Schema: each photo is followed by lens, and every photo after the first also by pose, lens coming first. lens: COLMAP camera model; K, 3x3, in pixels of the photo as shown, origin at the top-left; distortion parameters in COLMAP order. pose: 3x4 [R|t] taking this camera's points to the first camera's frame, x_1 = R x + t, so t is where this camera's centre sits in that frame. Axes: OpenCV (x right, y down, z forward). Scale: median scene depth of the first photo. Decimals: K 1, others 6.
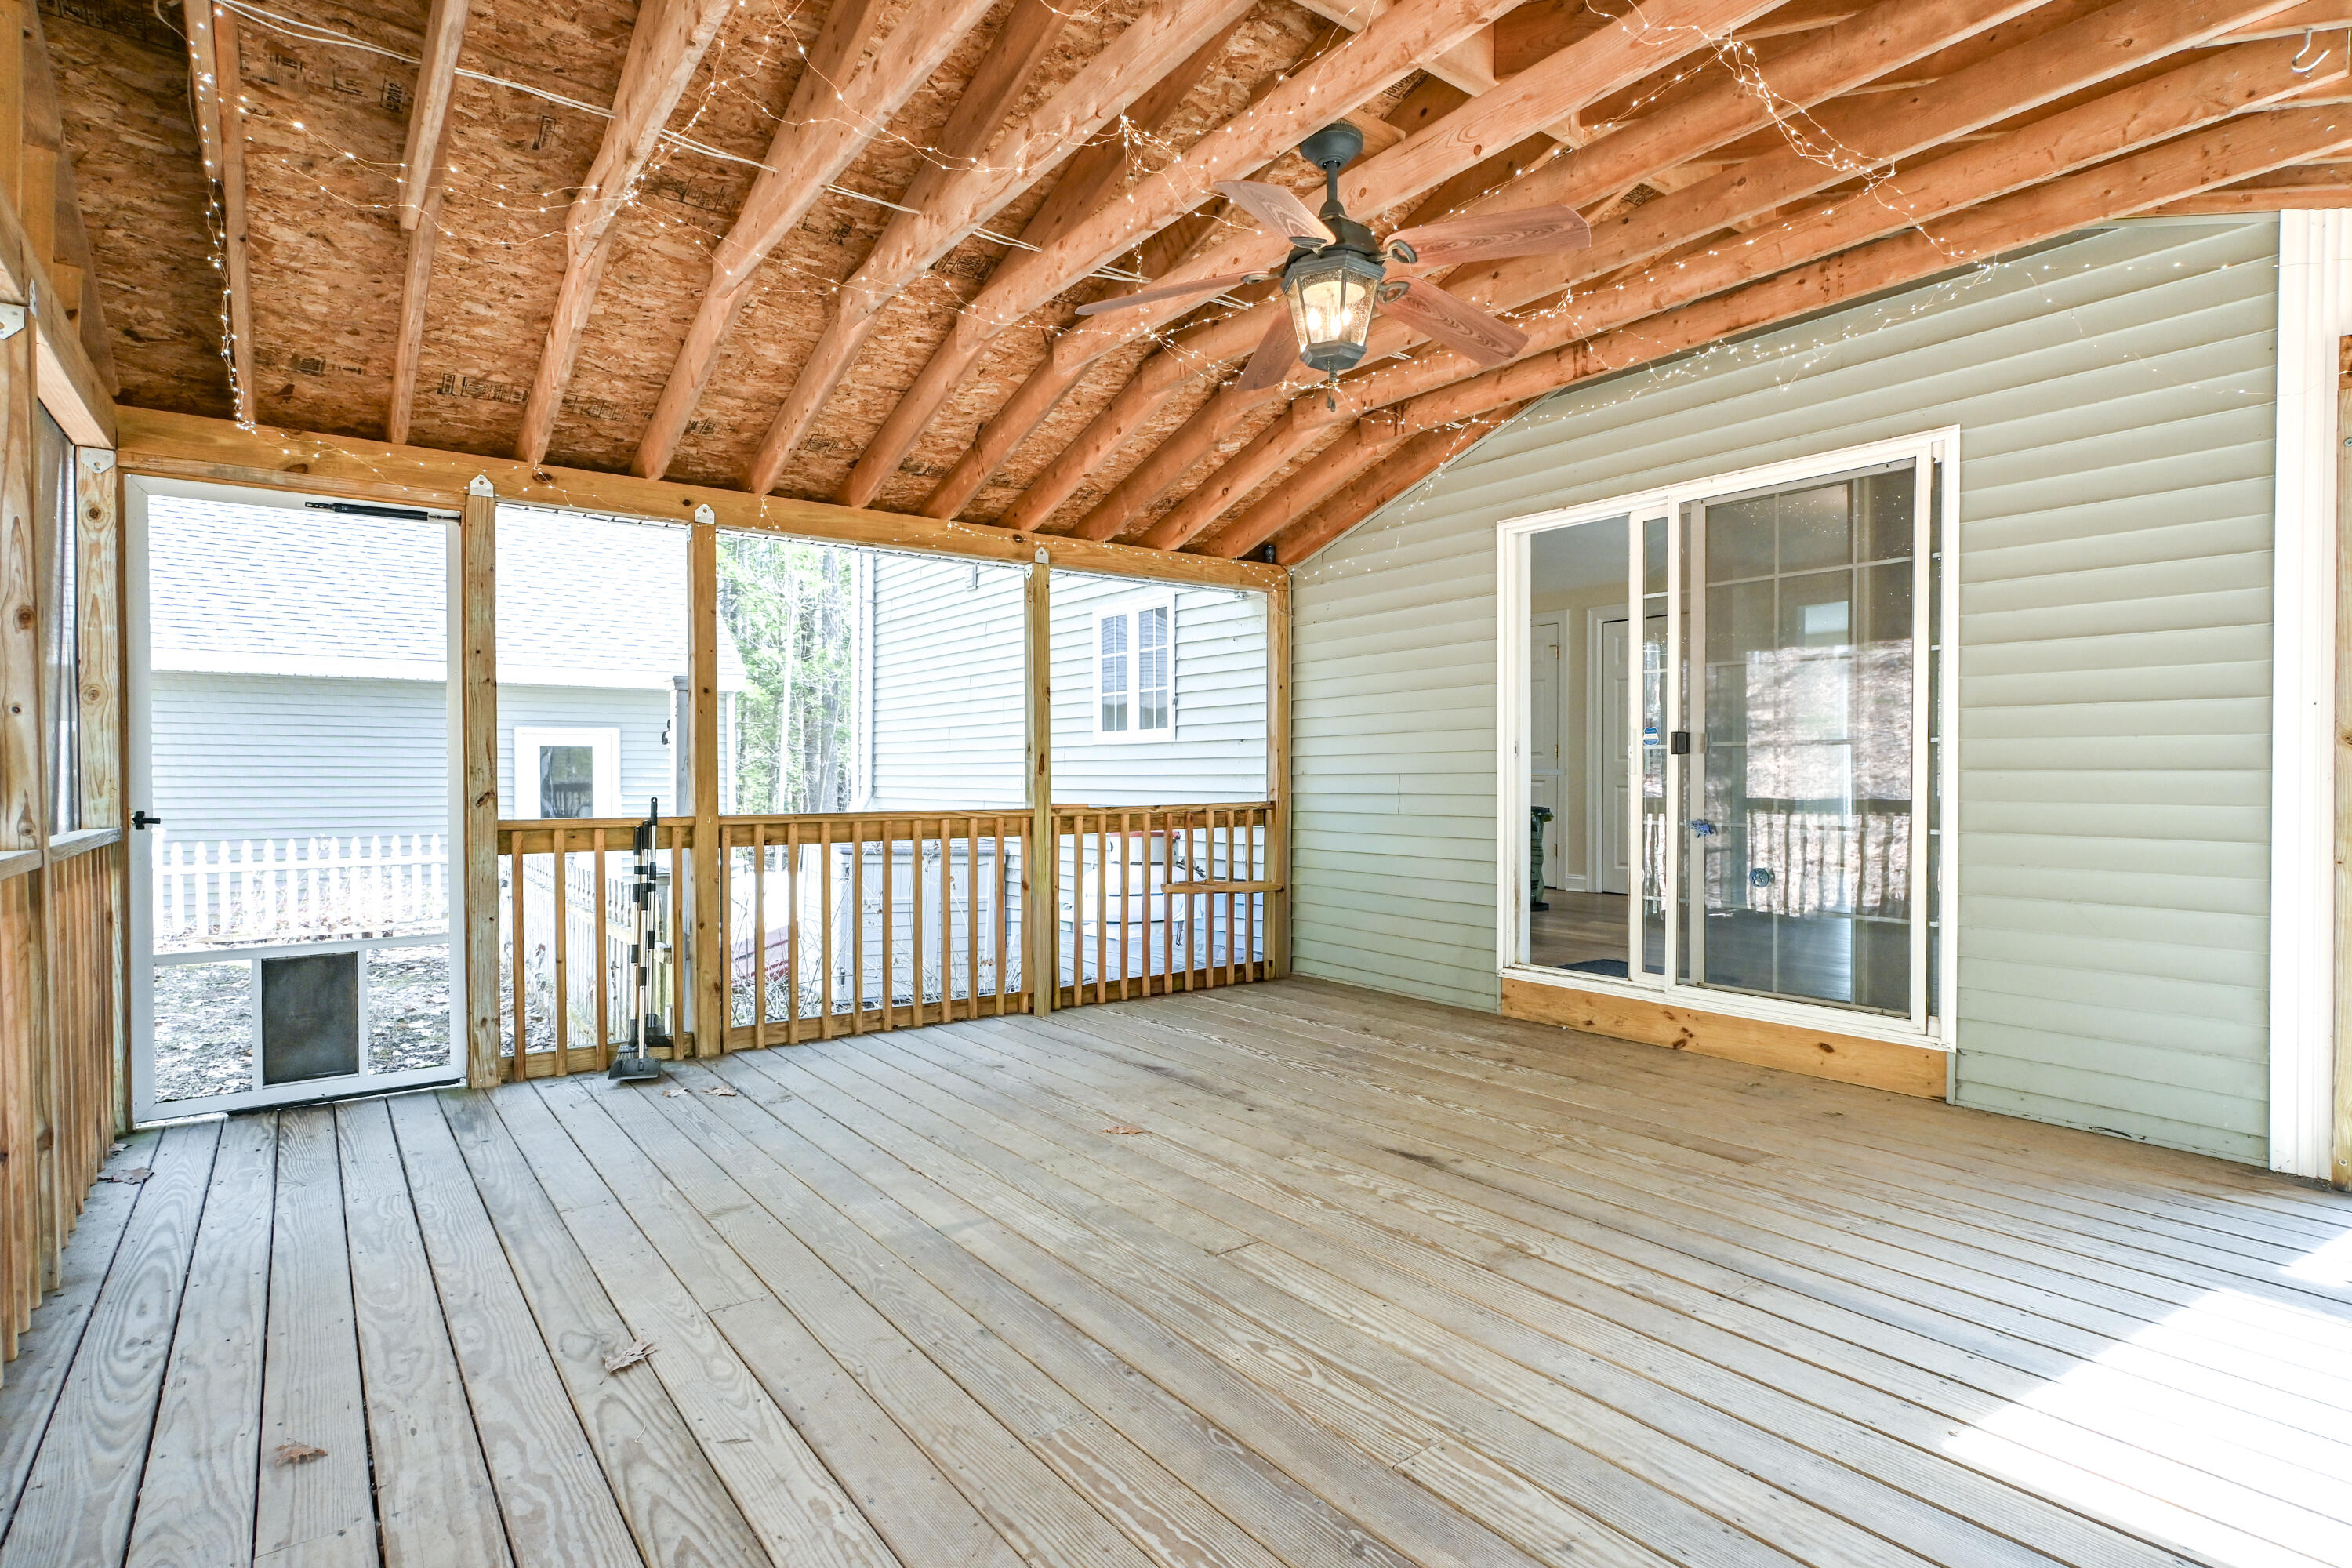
lens RADIAL K [[1161.1, 0, 1170.4], [0, 1161.1, 791.7], [0, 0, 1]] dist [-0.000285, 0.001179]
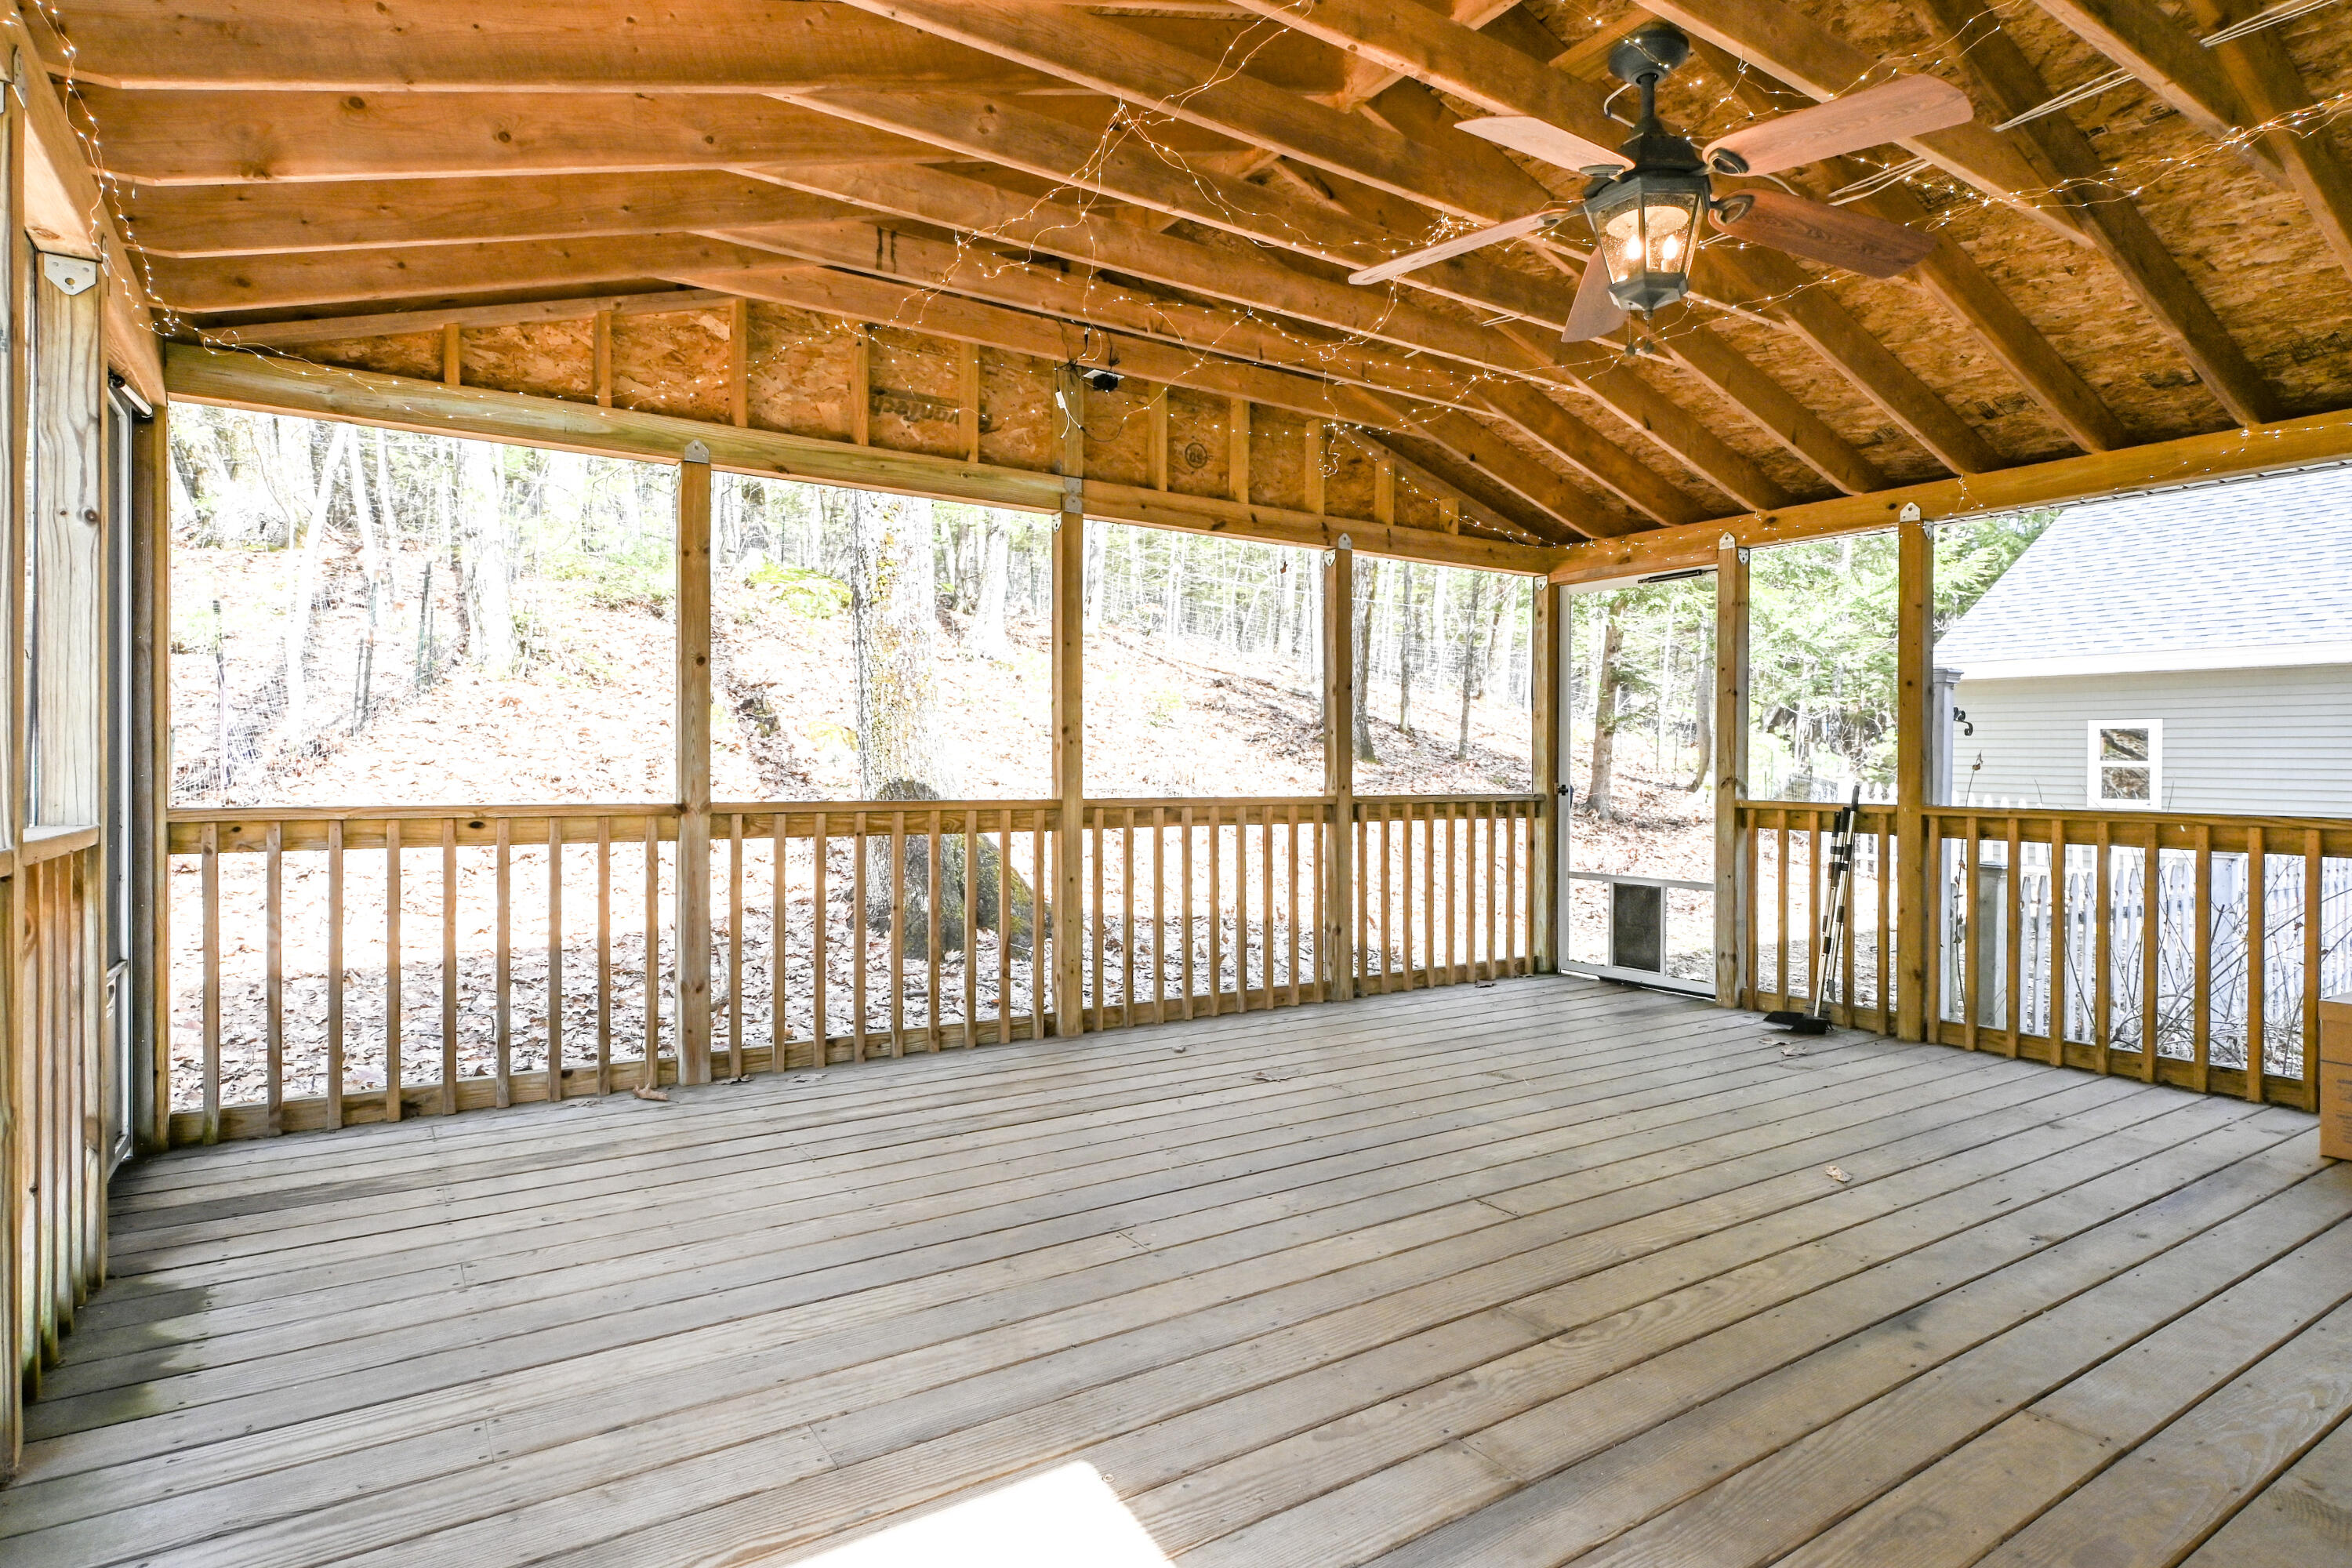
lens RADIAL K [[1154.9, 0, 1184.2], [0, 1154.9, 769.4], [0, 0, 1]] dist [0.001011, 0.000436]
pose [[-0.095934, 0.005651, -0.995372, 0.846249], [-0.016783, 0.999833, 0.007294, -0.009201], [0.995246, 0.017405, -0.095823, 0.593742]]
